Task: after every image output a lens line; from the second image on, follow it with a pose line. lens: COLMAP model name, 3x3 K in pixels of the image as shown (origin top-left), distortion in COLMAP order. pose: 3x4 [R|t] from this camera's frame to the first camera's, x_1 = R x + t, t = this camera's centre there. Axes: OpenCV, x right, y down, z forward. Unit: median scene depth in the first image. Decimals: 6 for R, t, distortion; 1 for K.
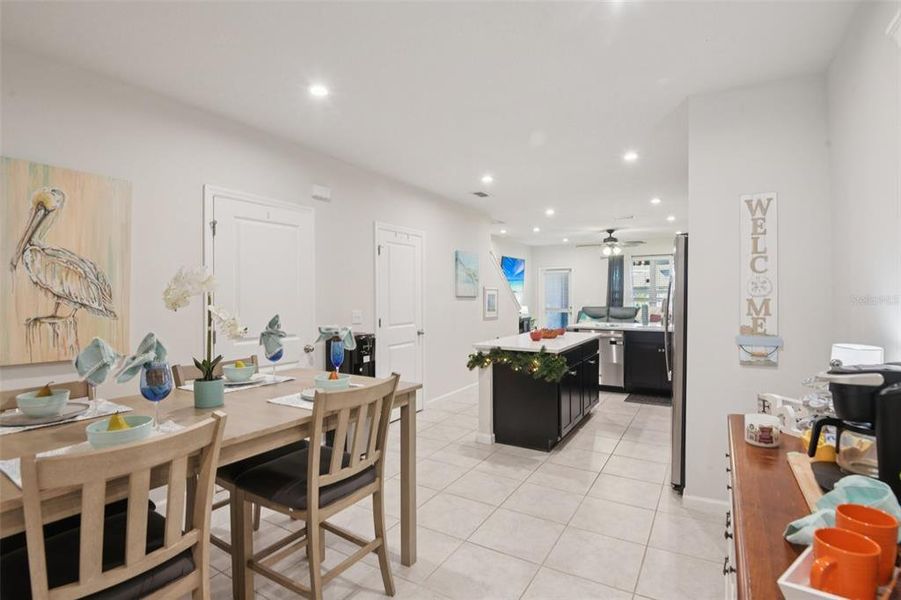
lens RADIAL K [[421.4, 0, 449.0], [0, 421.4, 299.0], [0, 0, 1]] dist [-0.023684, -0.013788]
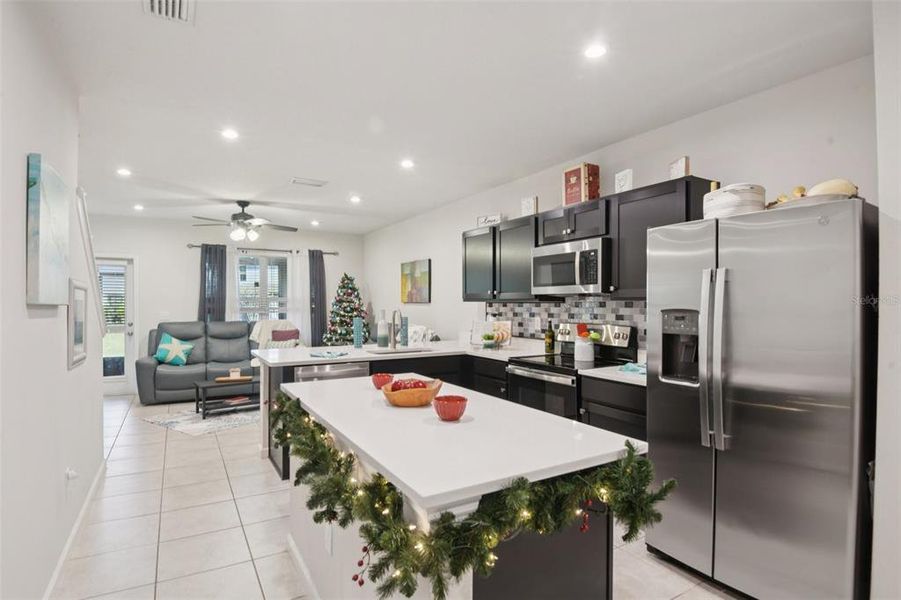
lens RADIAL K [[460.7, 0, 455.7], [0, 460.7, 311.4], [0, 0, 1]] dist [-0.032693, -0.000860]
pose [[0.468485, -0.009863, 0.883416, -0.304531], [0.004134, 0.999951, 0.008972, -0.010676], [-0.883462, -0.000552, 0.468503, 1.503904]]
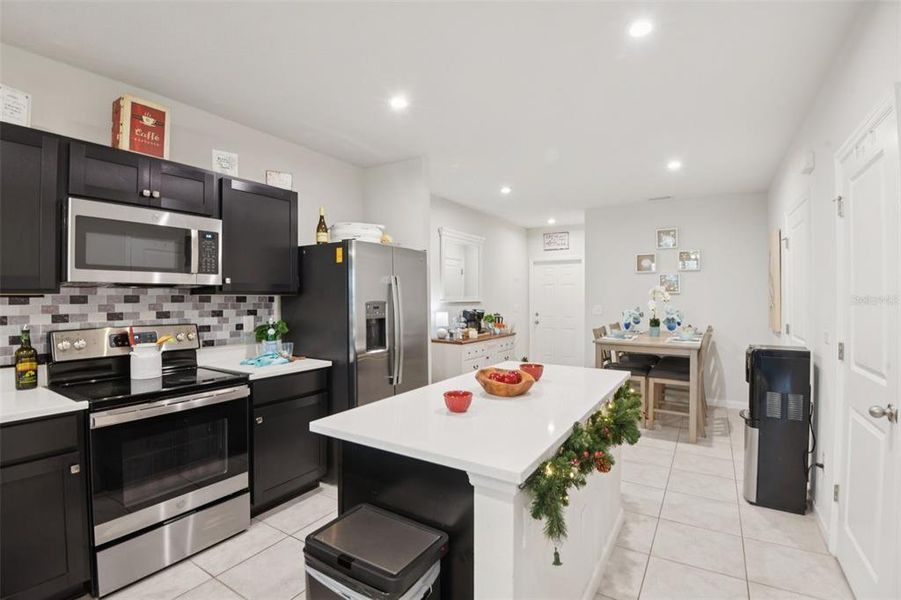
lens RADIAL K [[421.4, 0, 452.7], [0, 421.4, 298.0], [0, 0, 1]] dist [-0.023684, -0.013788]
pose [[-0.999948, 0.005433, 0.008654, 0.558295], [0.005516, 0.999938, 0.009629, -0.027064], [-0.008601, 0.009676, -0.999916, 2.893483]]
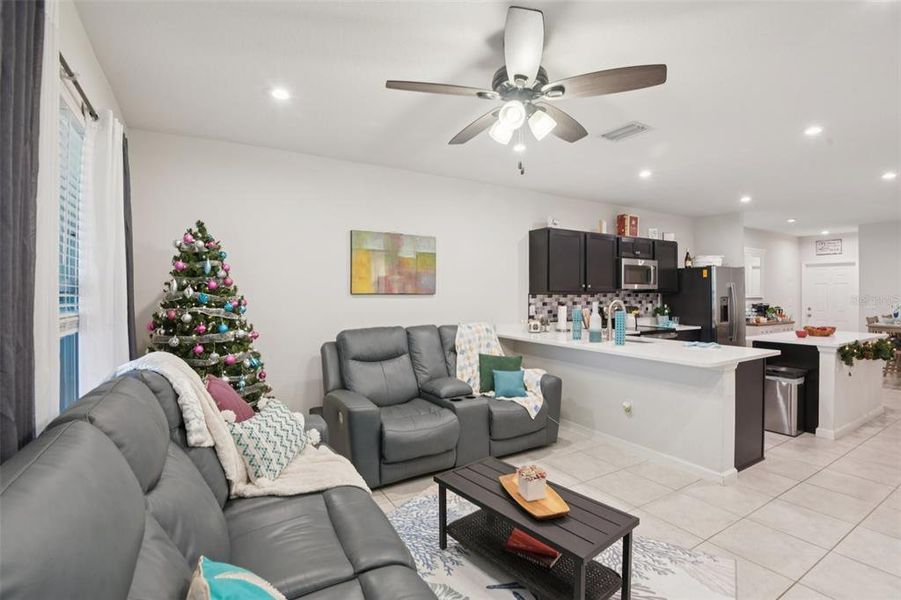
lens RADIAL K [[421.4, 0, 449.9], [0, 421.4, 293.0], [0, 0, 1]] dist [-0.023684, -0.013788]
pose [[-0.880023, 0.005123, 0.474903, 1.087549], [0.007506, 0.999967, 0.003120, -0.049098], [-0.474872, 0.006311, -0.880032, 4.629146]]
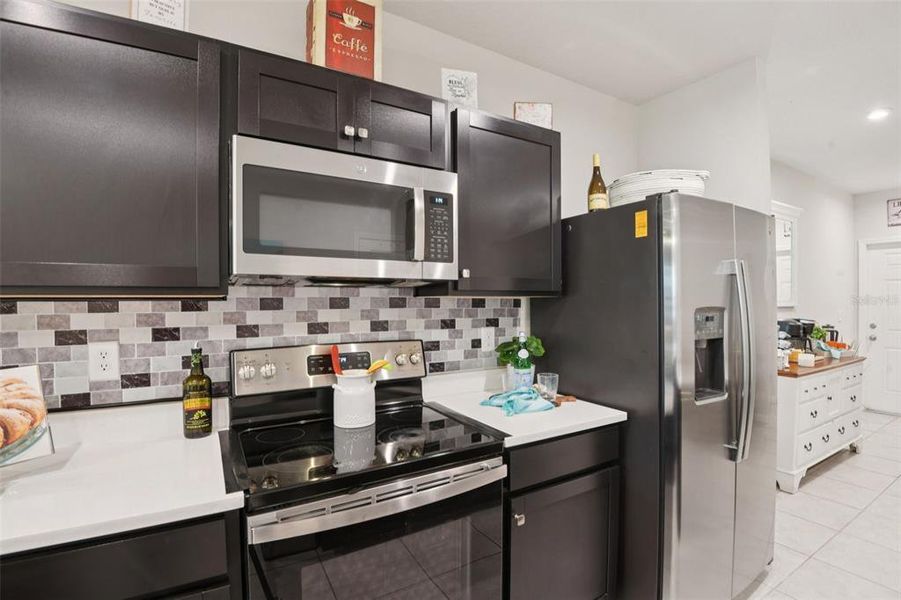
lens RADIAL K [[421.4, 0, 446.4], [0, 421.4, 308.9], [0, 0, 1]] dist [-0.023684, -0.013788]
pose [[-0.879844, -0.001473, 0.475260, 0.875084], [0.011421, 0.999641, 0.024241, -0.024283], [-0.475125, 0.026757, -0.879511, 2.396455]]
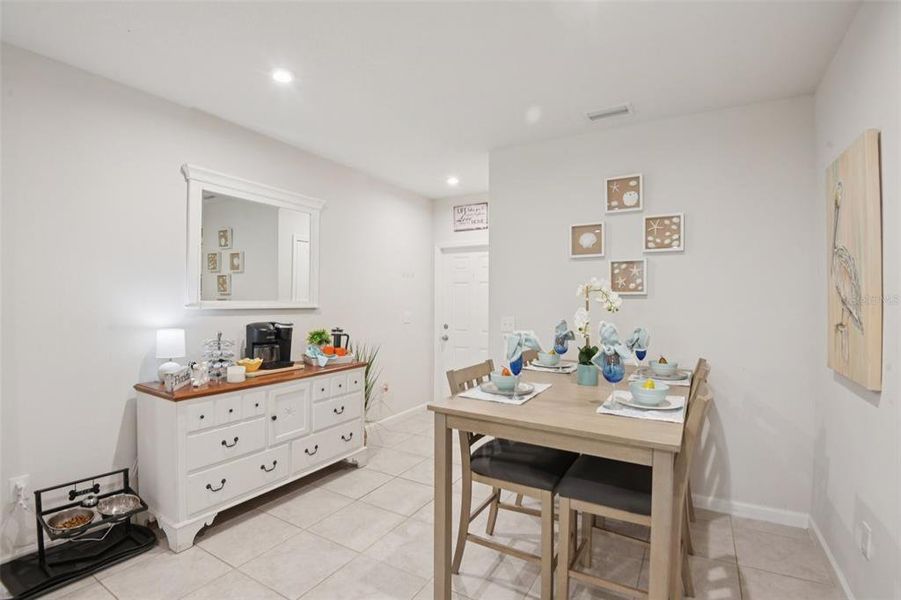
lens RADIAL K [[421.4, 0, 452.2], [0, 421.4, 305.6], [0, 0, 1]] dist [-0.023684, -0.013788]
pose [[-0.999848, 0.001216, -0.017382, -0.101163], [0.000909, 0.999843, 0.017670, -0.012943], [0.017400, 0.017651, -0.999693, 1.768415]]
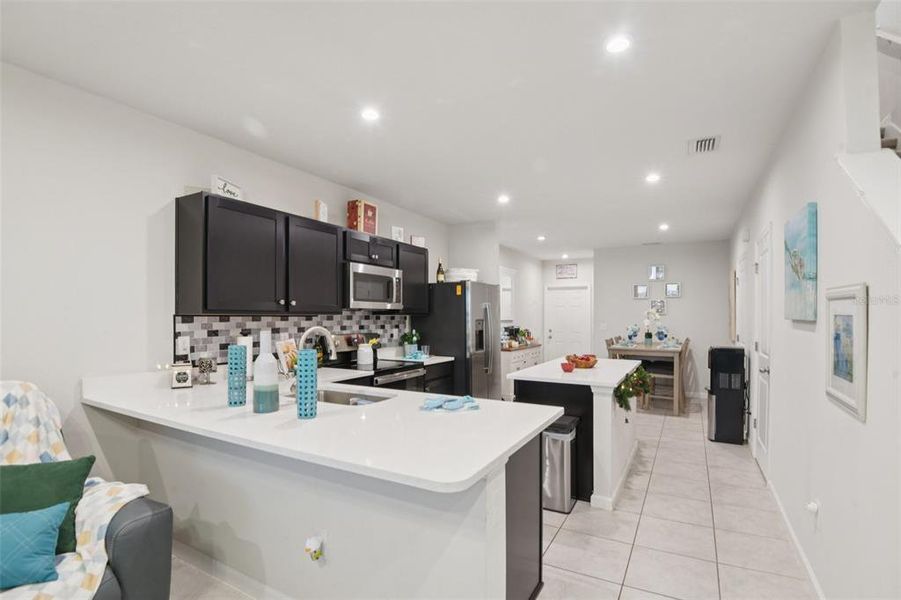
lens RADIAL K [[421.4, 0, 449.9], [0, 421.4, 319.5], [0, 0, 1]] dist [-0.023684, -0.013788]
pose [[-0.999676, 0.003037, -0.025283, 1.019495], [0.002639, 0.999873, 0.015741, -0.038275], [0.025328, 0.015669, -0.999556, 3.666583]]
